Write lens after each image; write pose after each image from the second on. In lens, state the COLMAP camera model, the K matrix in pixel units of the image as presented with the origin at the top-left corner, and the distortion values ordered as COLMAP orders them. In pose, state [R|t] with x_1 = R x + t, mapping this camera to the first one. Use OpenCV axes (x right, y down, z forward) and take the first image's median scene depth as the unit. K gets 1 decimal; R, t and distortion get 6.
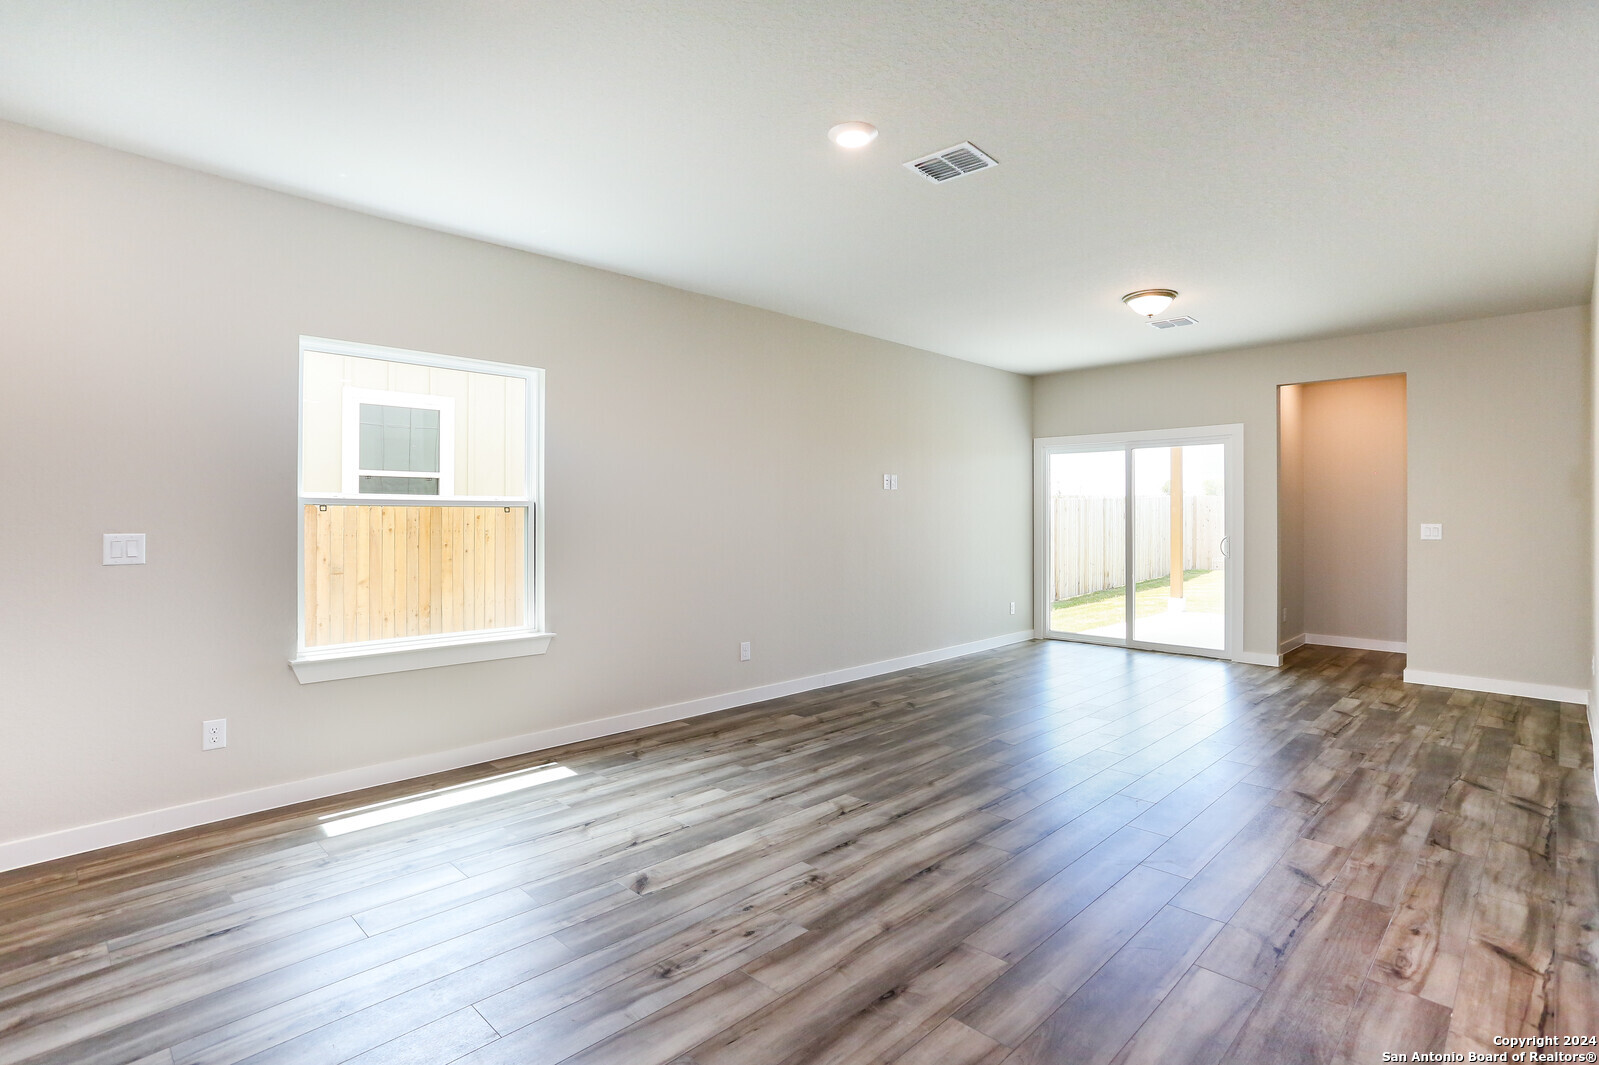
lens RADIAL K [[773.0, 0, 787.7], [0, 773.0, 505.1], [0, 0, 1]] dist [-0.018071, 0.001382]
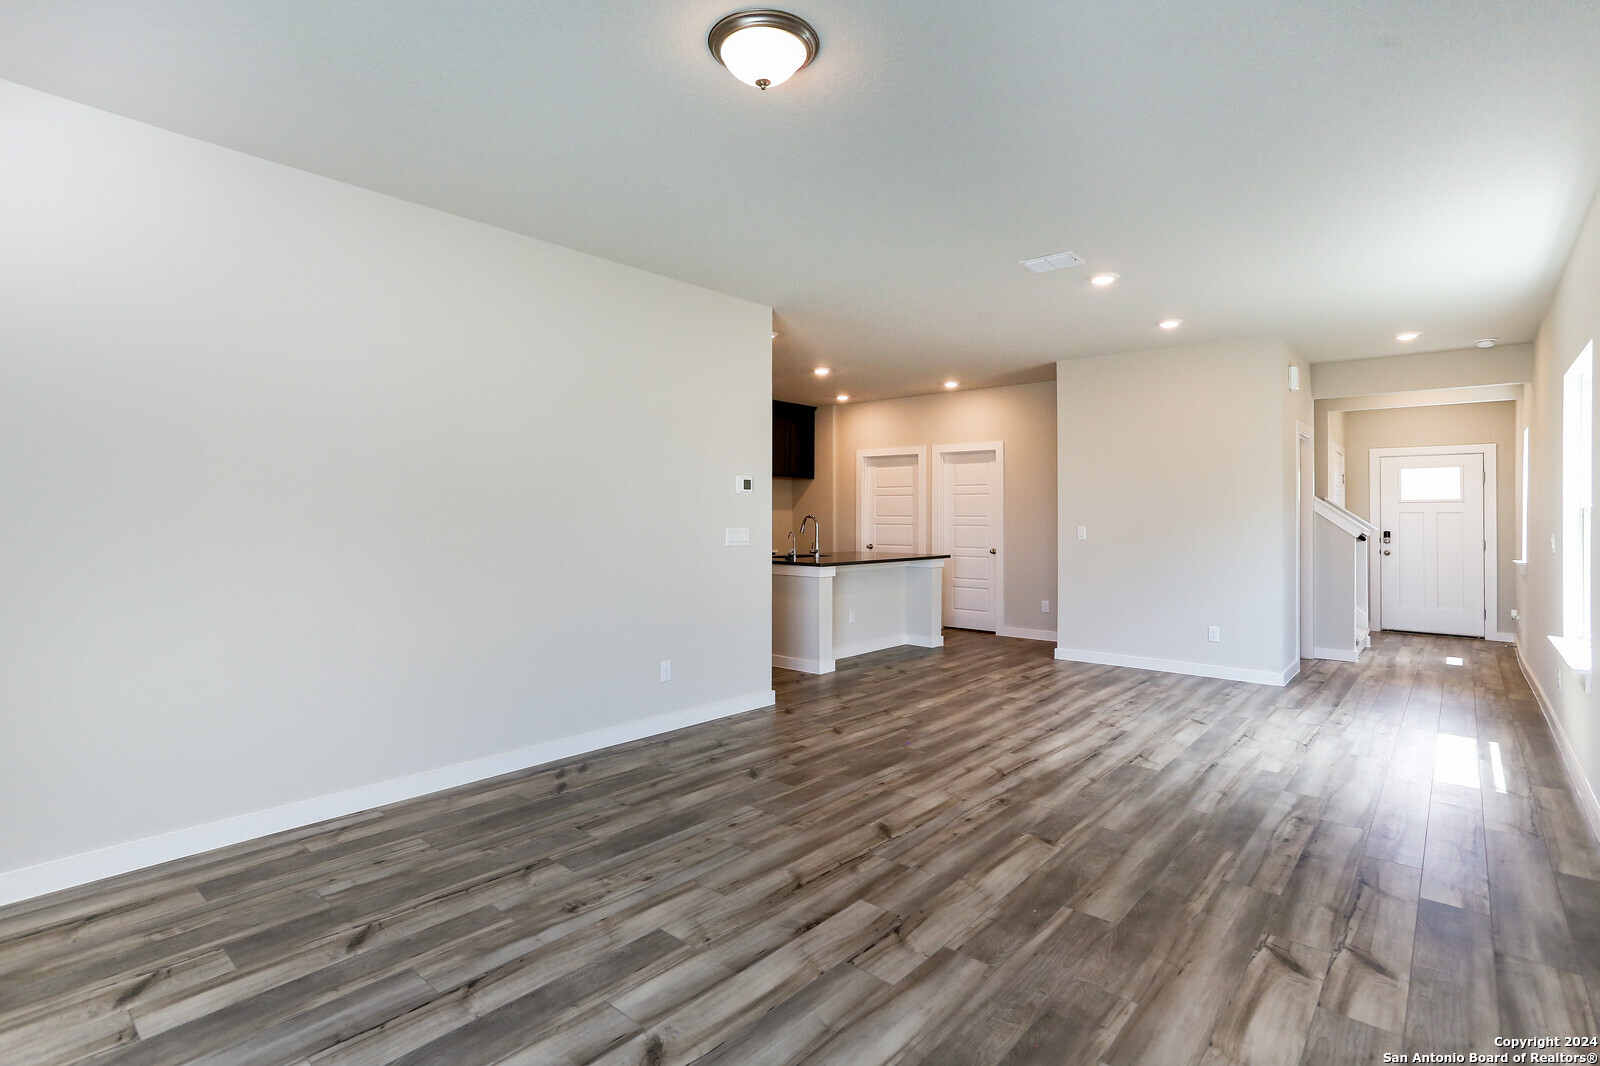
lens RADIAL K [[773.5, 0, 799.8], [0, 773.5, 529.8], [0, 0, 1]] dist [-0.018071, 0.001382]
pose [[-0.996338, -0.001668, -0.085482, 0.778935], [-0.001745, 0.999998, 0.000821, 0.029882], [0.085480, 0.000968, -0.996339, 2.334408]]
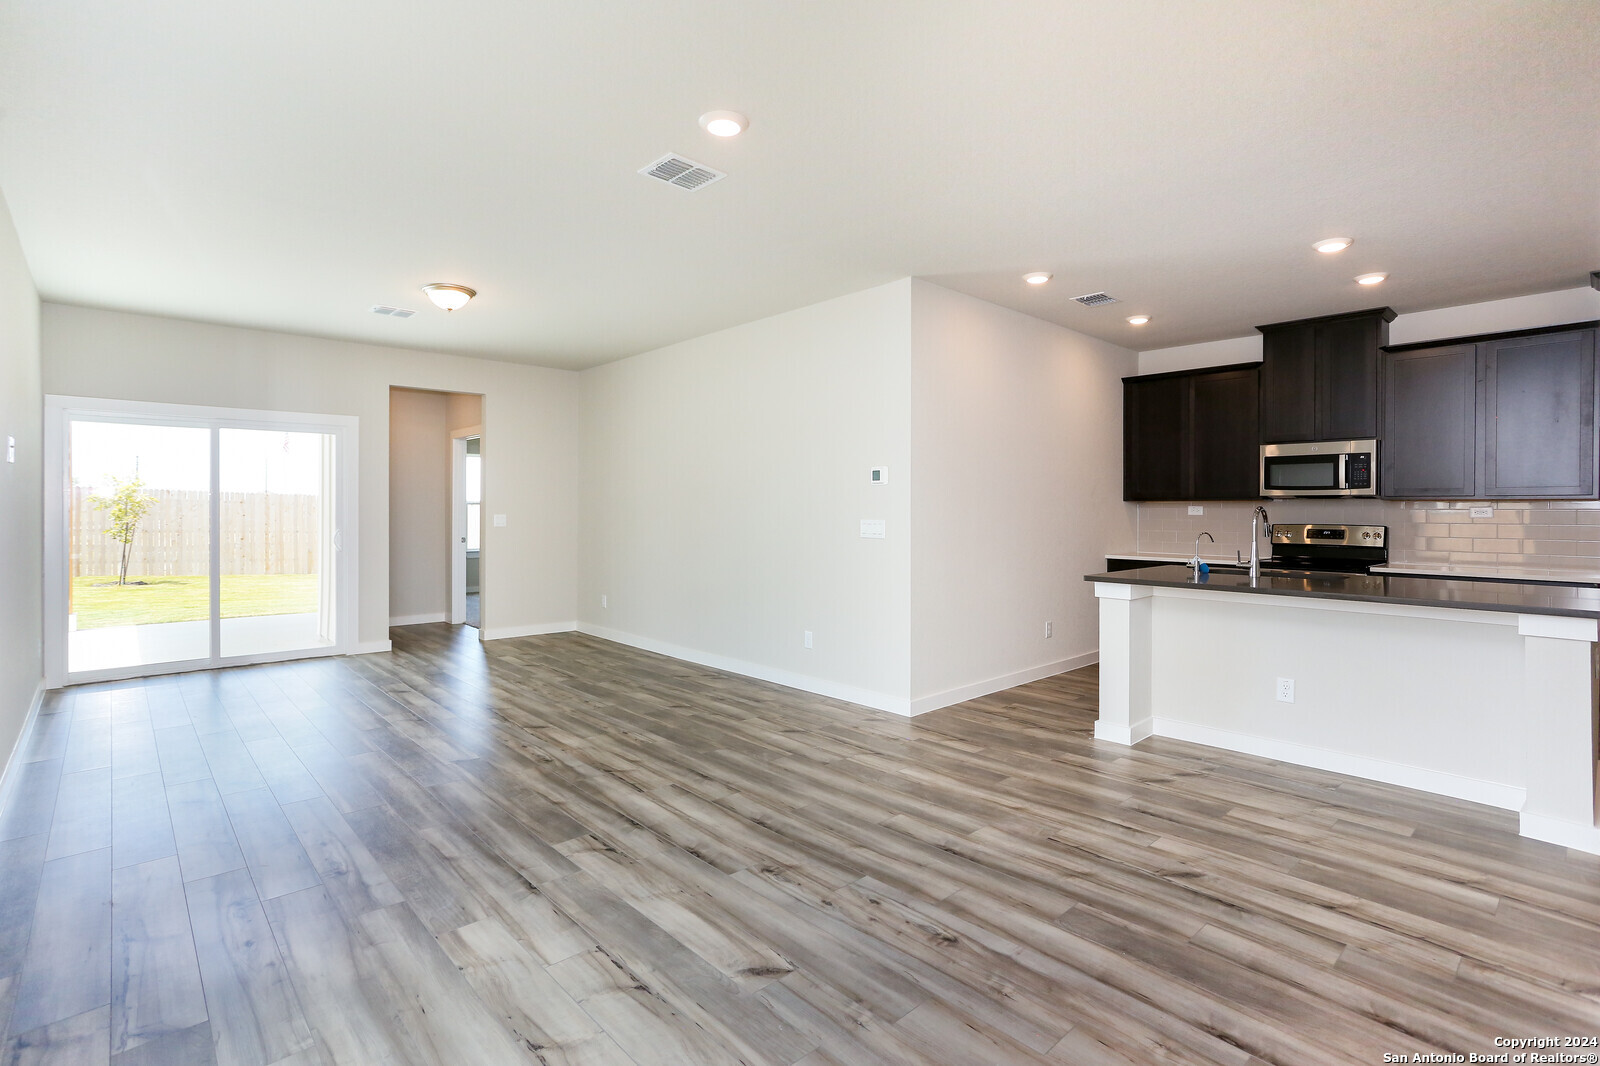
lens RADIAL K [[773.5, 0, 802.4], [0, 773.5, 526.6], [0, 0, 1]] dist [-0.018071, 0.001382]
pose [[0.033611, -0.019648, 0.999242, -0.831806], [-0.018770, 0.999618, 0.020287, 0.011702], [-0.999259, -0.019438, 0.033230, 0.802401]]
